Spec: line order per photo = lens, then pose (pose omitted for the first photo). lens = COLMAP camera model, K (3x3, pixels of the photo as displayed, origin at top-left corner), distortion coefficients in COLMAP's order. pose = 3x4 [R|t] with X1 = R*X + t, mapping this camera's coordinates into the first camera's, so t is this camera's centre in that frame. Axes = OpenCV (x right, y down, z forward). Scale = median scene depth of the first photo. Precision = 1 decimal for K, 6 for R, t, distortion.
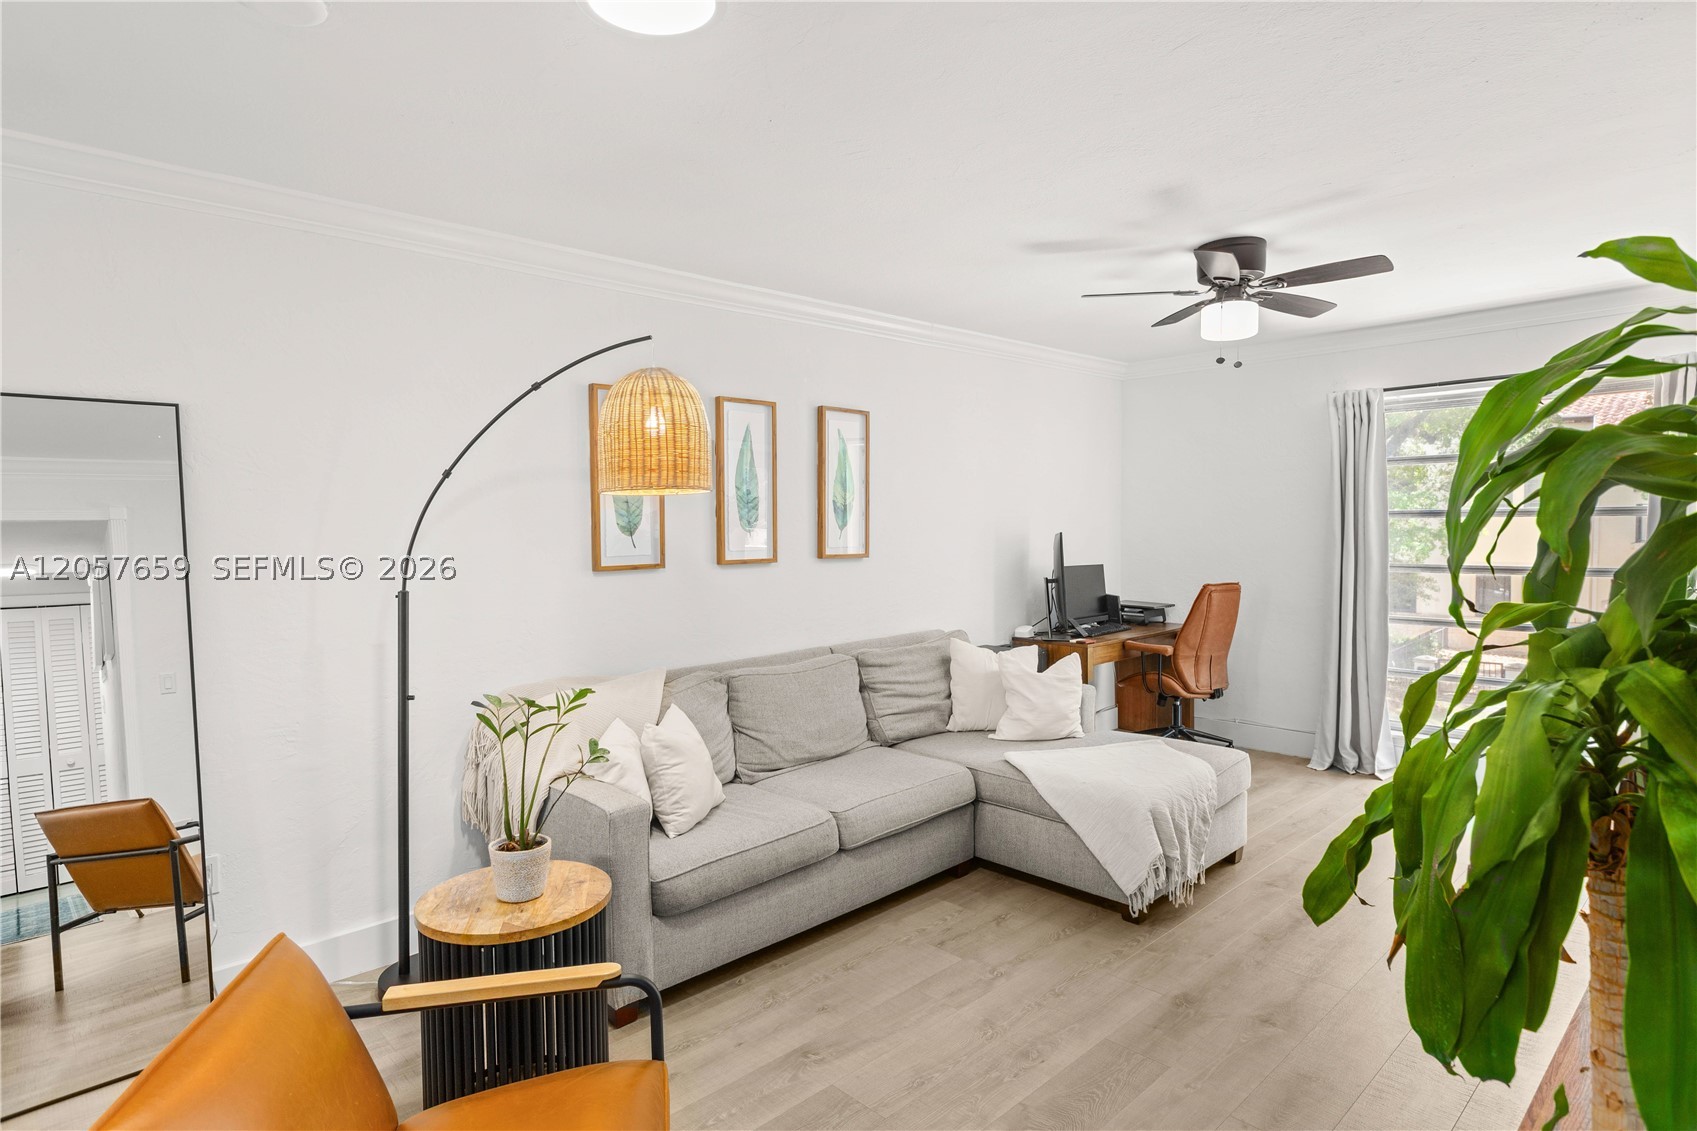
lens RADIAL K [[905.2, 0, 848.5], [0, 905.2, 561.5], [0, 0, 1]] dist [0.000609, -0.000886]
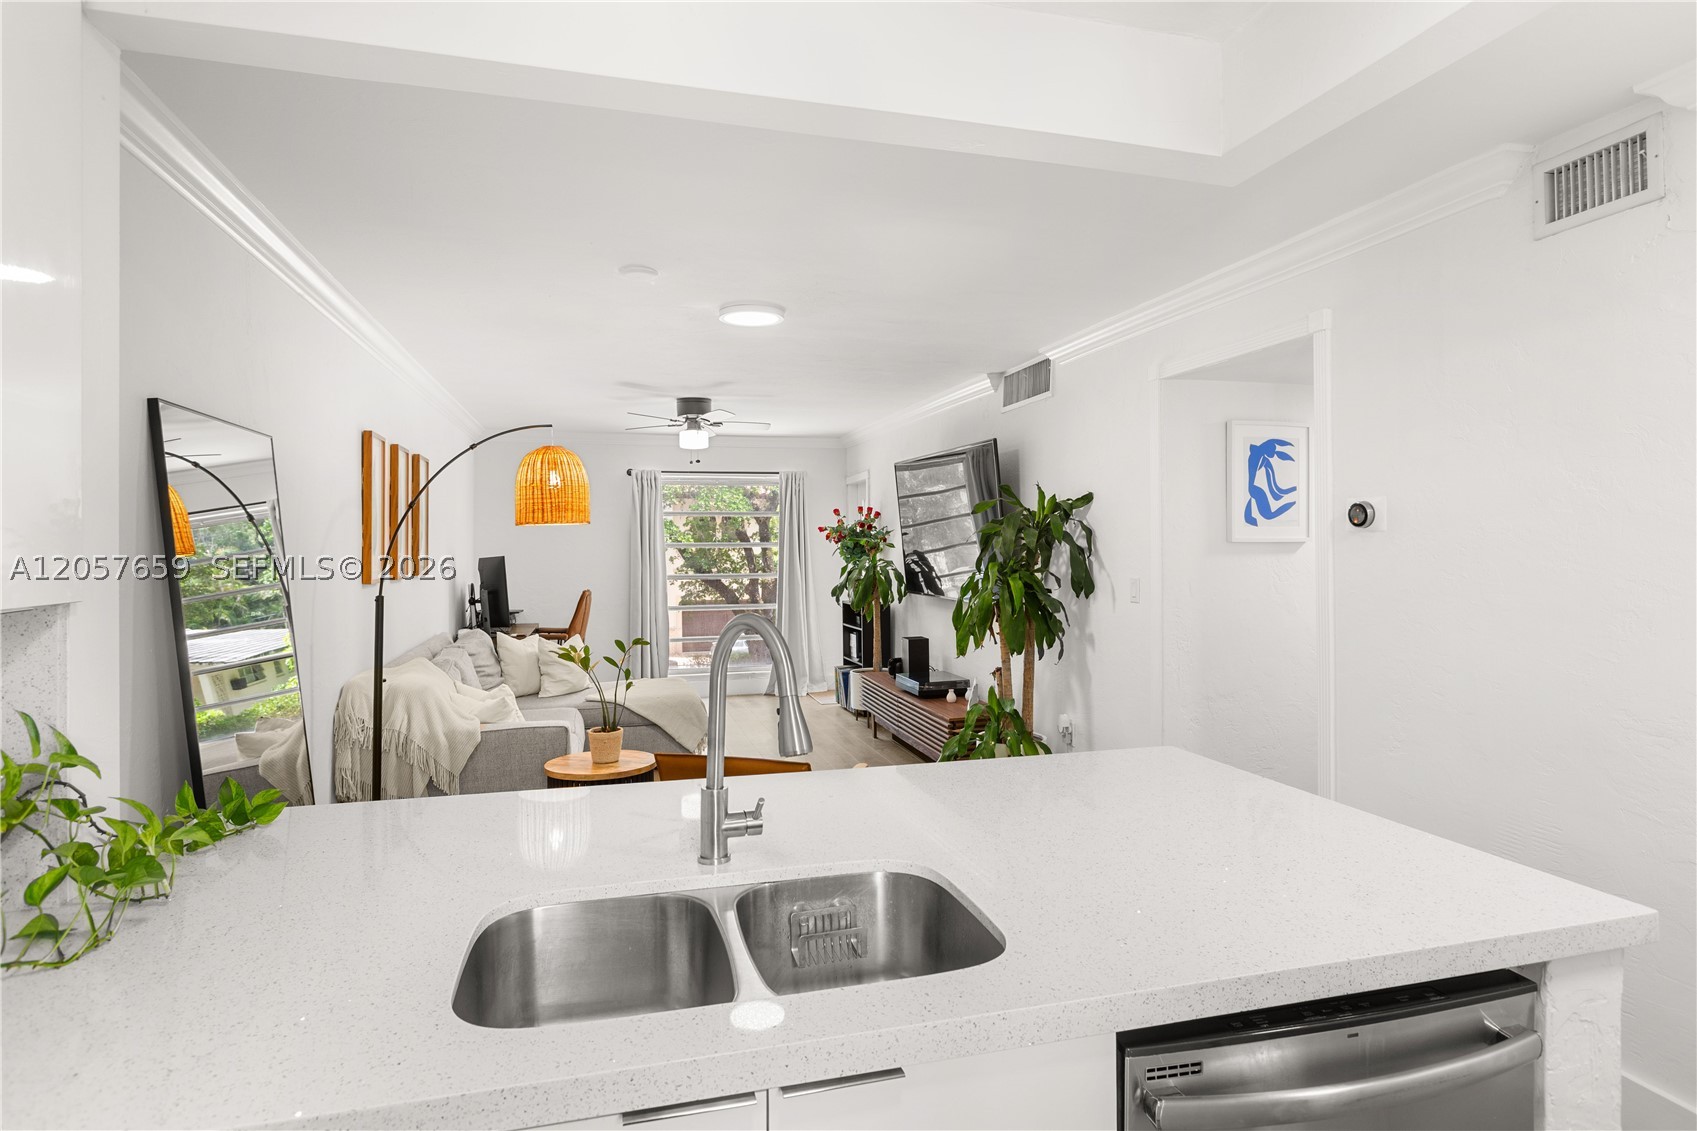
lens RADIAL K [[908.5, 0, 848.1], [0, 908.5, 536.6], [0, 0, 1]] dist [-0.002271, -0.000758]
pose [[0.467892, 0.019117, 0.883579, -1.045990], [0.039093, 0.998340, -0.042301, 0.023912], [-0.882920, 0.054334, 0.466368, -0.136221]]
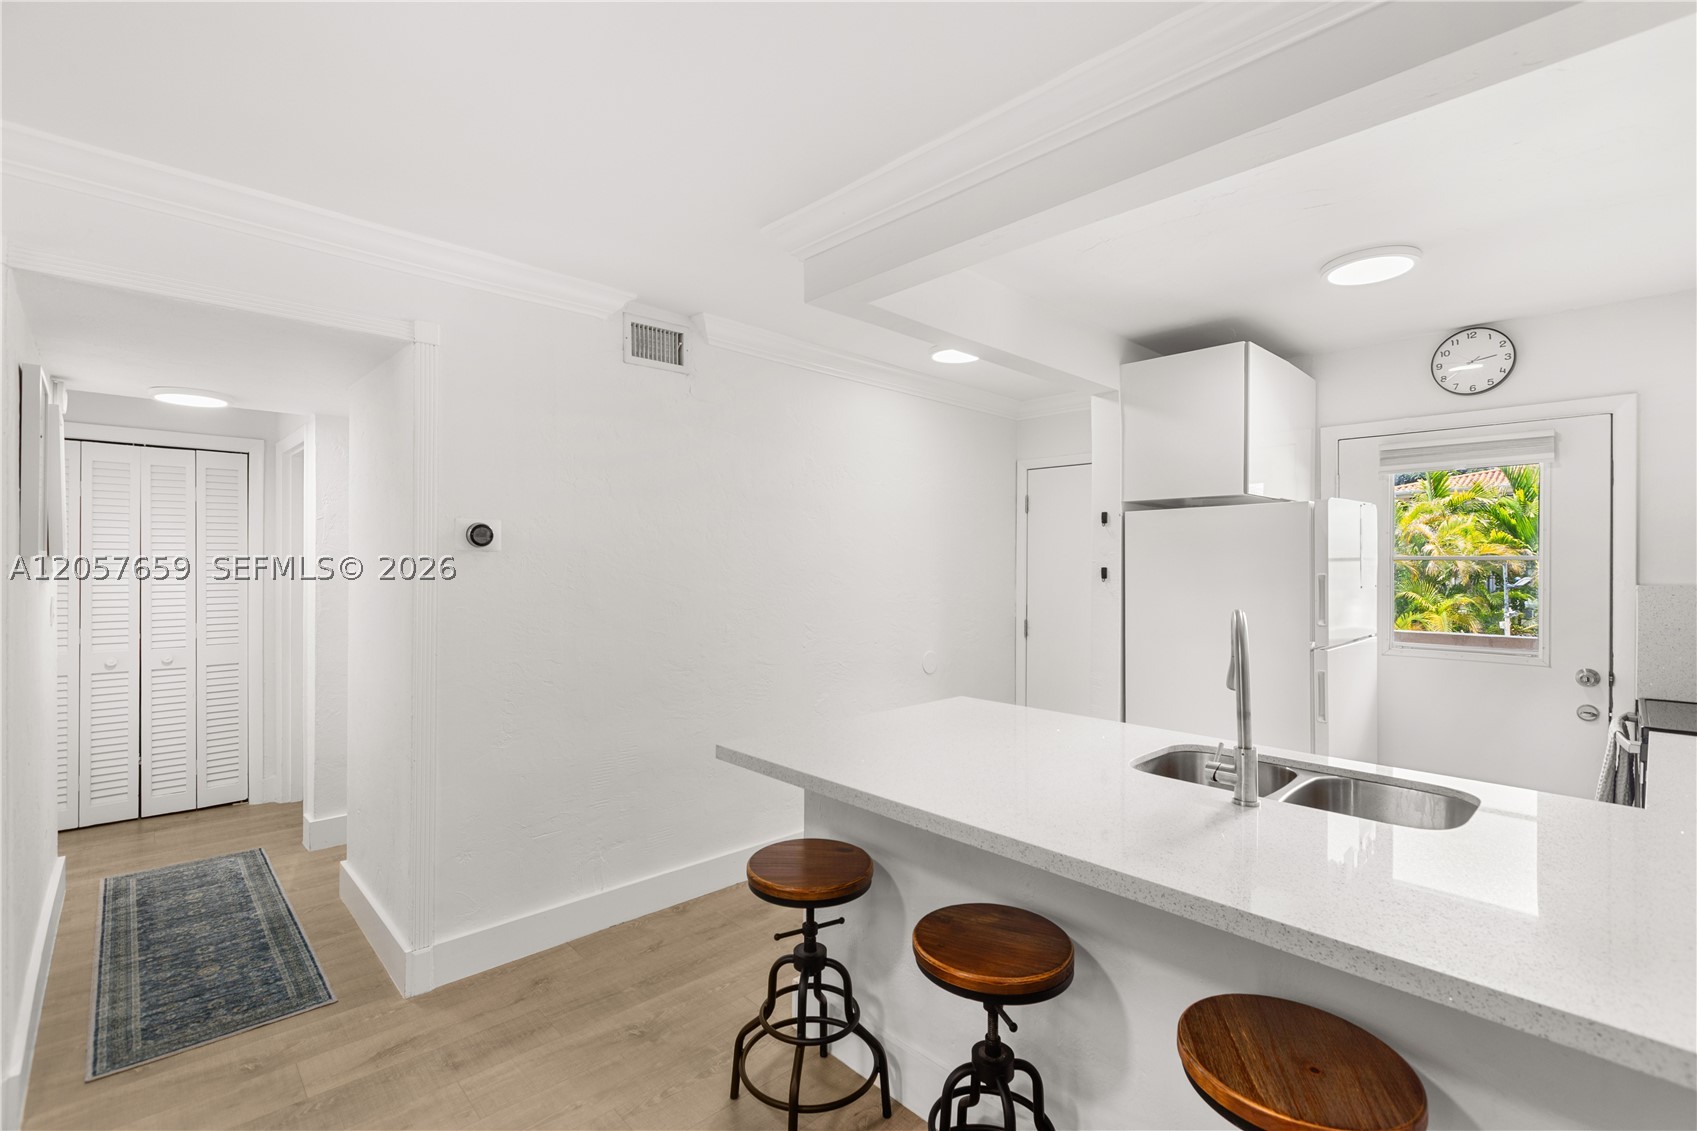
lens RADIAL K [[758.9, 0, 848.5], [0, 758.9, 565.5], [0, 0, 1]] dist [-0.000492, -0.000630]
pose [[-0.999971, 0.006682, -0.003699, -0.456965], [0.006506, 0.998936, 0.045666, -0.015494], [0.004000, 0.045641, -0.998950, 0.578058]]
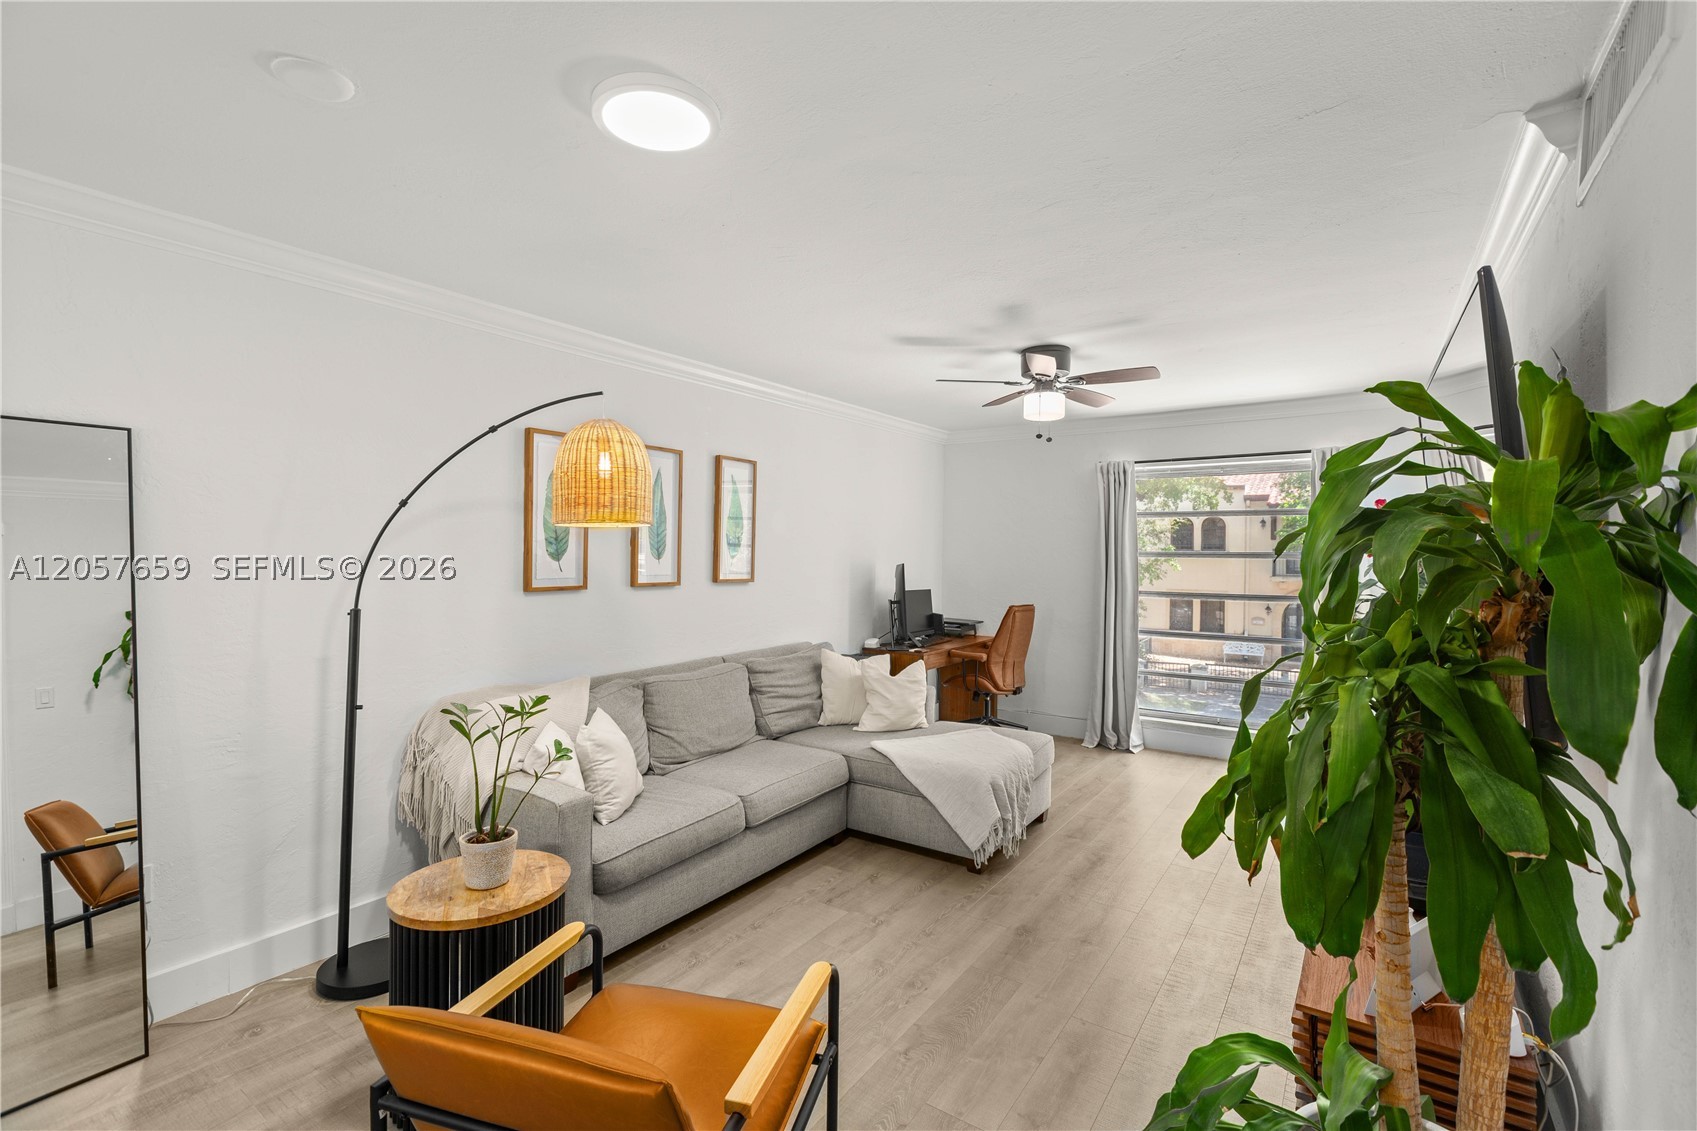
lens RADIAL K [[752.7, 0, 847.4], [0, 752.7, 558.2], [0, 0, 1]] dist [-0.002540, 0.000083]
pose [[0.978523, 0.018509, 0.205304, -0.079319], [-0.011435, 0.999301, -0.035589, -0.002298], [-0.205819, 0.032477, 0.978051, -0.007770]]
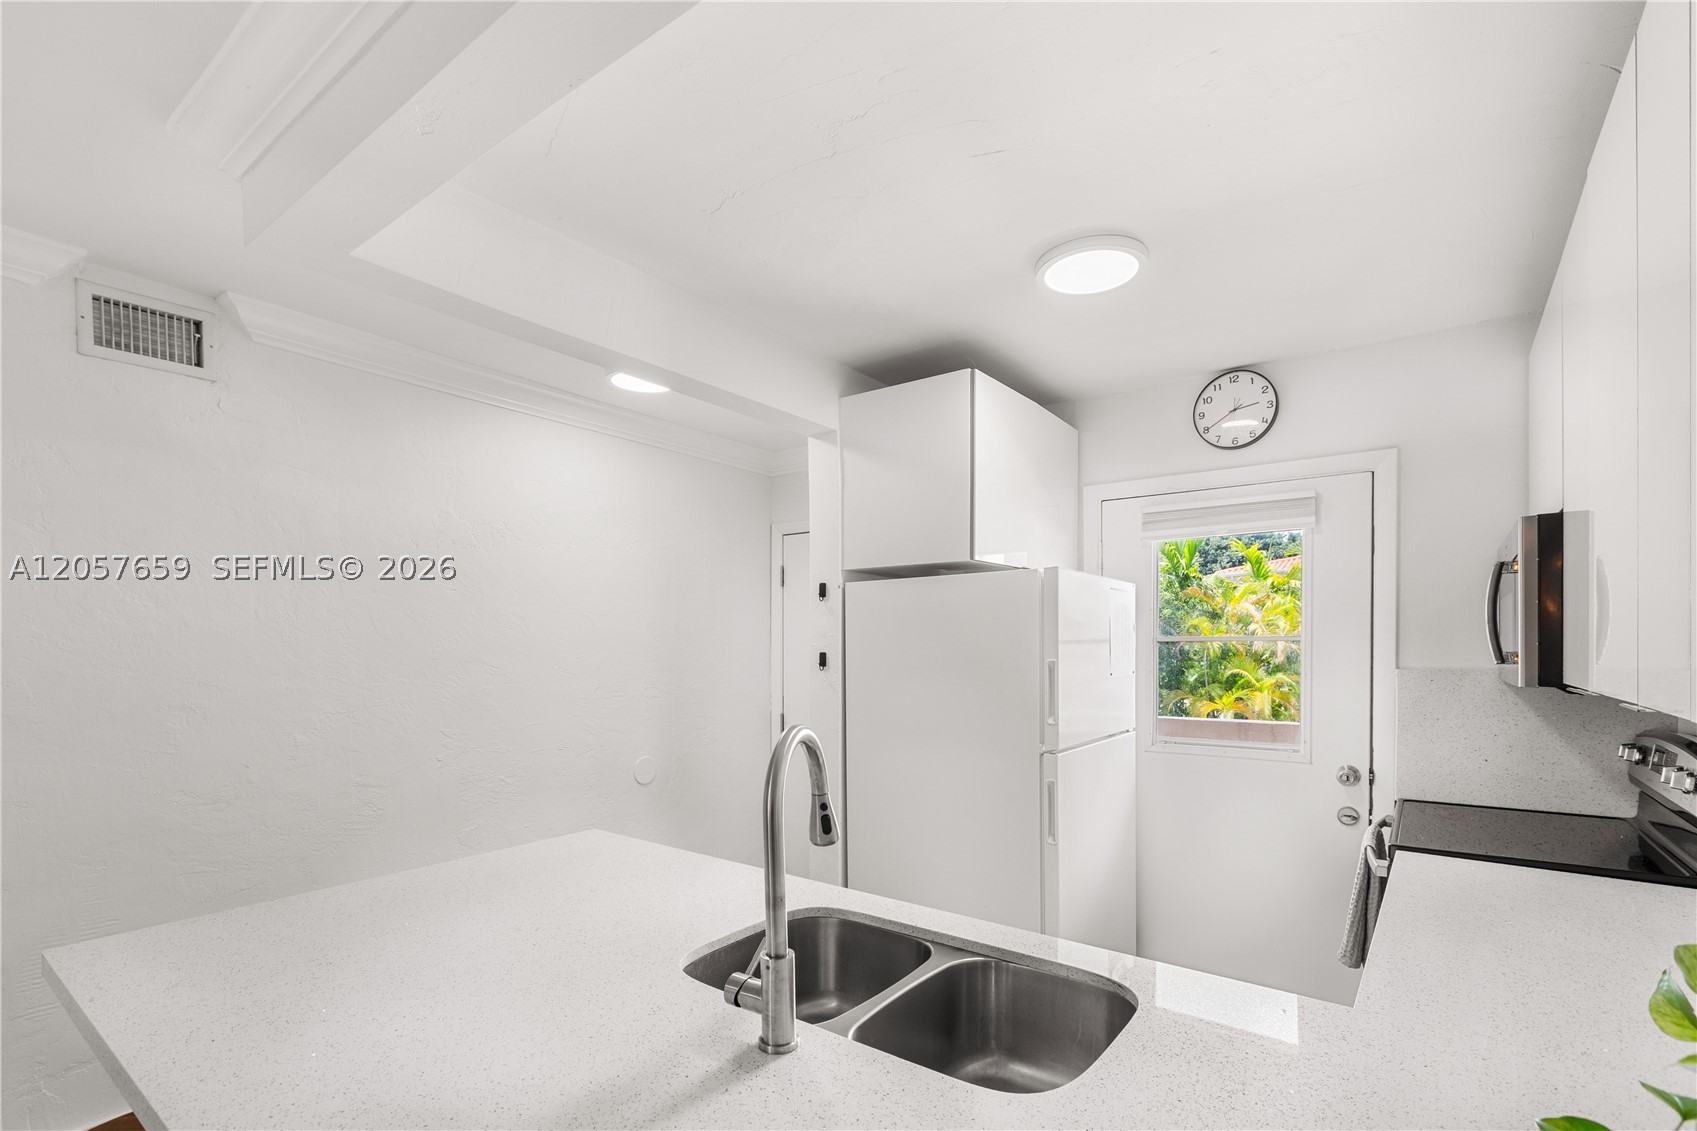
lens RADIAL K [[784.6, 0, 845.8], [0, 784.6, 657.4], [0, 0, 1]] dist [-0.002871, -0.000240]
pose [[-0.986555, 0.014908, -0.162746, -0.683601], [0.005224, 0.998199, 0.059769, -0.009144], [0.163344, 0.058116, -0.984856, 0.403078]]
